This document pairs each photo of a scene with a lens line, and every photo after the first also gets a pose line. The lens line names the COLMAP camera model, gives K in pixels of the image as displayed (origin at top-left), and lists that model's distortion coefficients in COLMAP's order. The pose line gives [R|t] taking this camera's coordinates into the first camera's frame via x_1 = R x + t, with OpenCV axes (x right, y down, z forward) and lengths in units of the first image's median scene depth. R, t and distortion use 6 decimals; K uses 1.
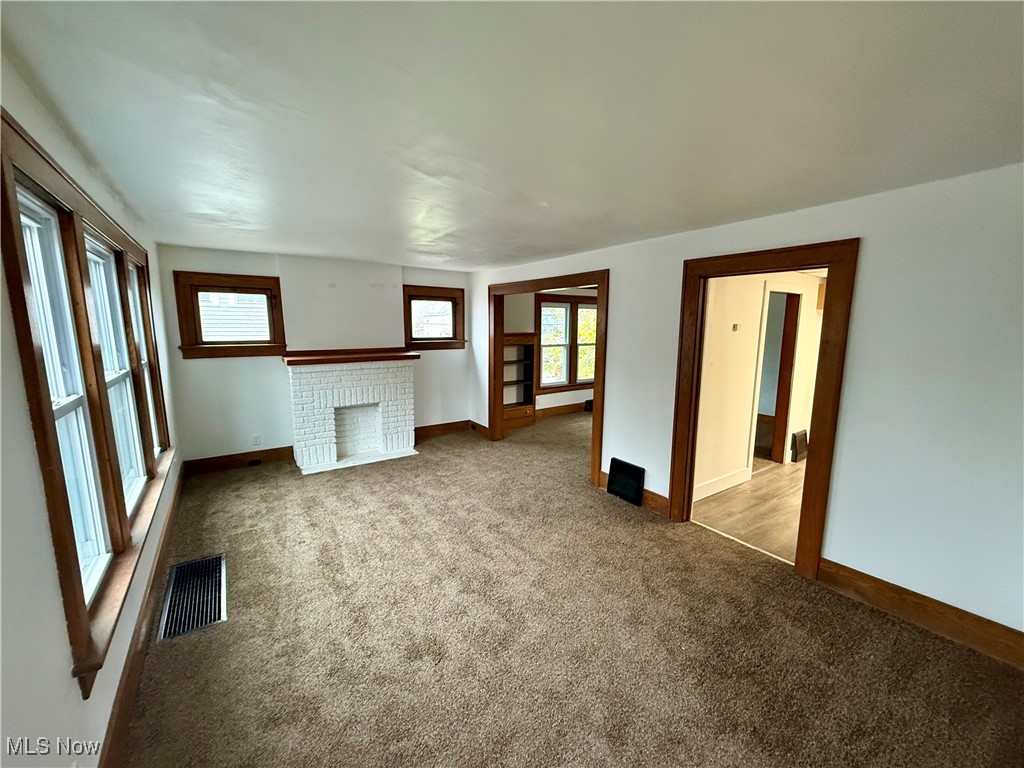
lens RADIAL K [[407.5, 0, 508.0], [0, 407.5, 385.4], [0, 0, 1]] dist [0.000091, -0.000103]
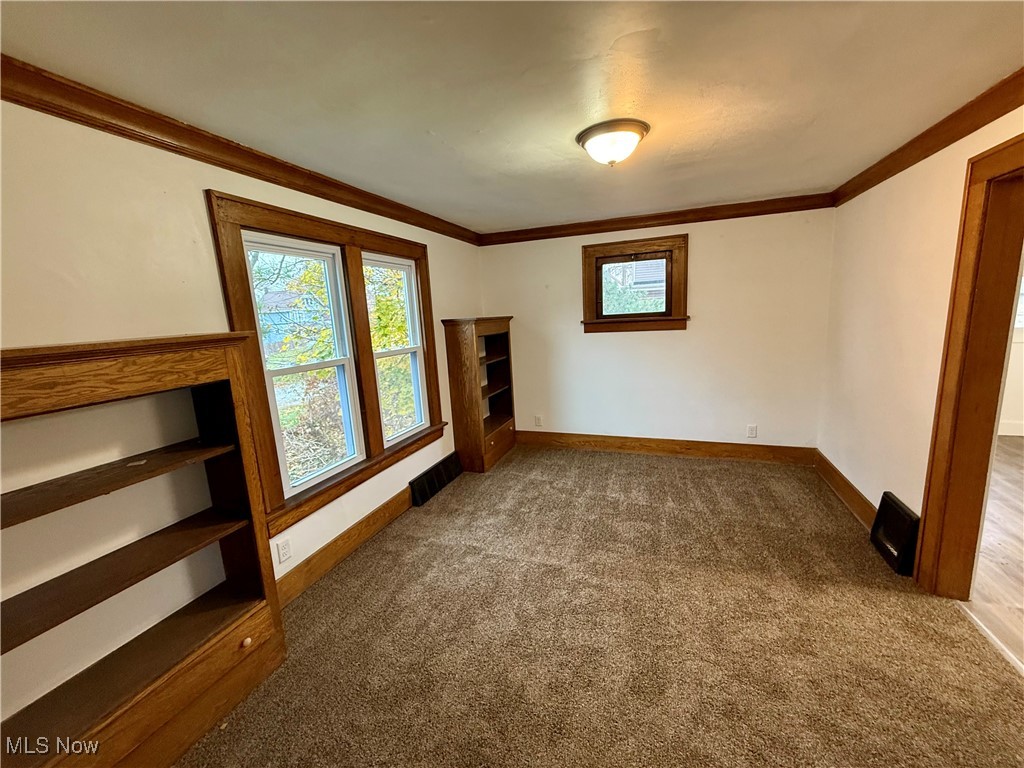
lens RADIAL K [[407.5, 0, 508.0], [0, 407.5, 385.4], [0, 0, 1]] dist [0.000091, -0.000103]
pose [[0.822655, -0.143296, 0.550187, 0.076017], [0.137213, 0.989151, 0.052460, -0.101047], [-0.551735, 0.032336, 0.833392, 0.808234]]
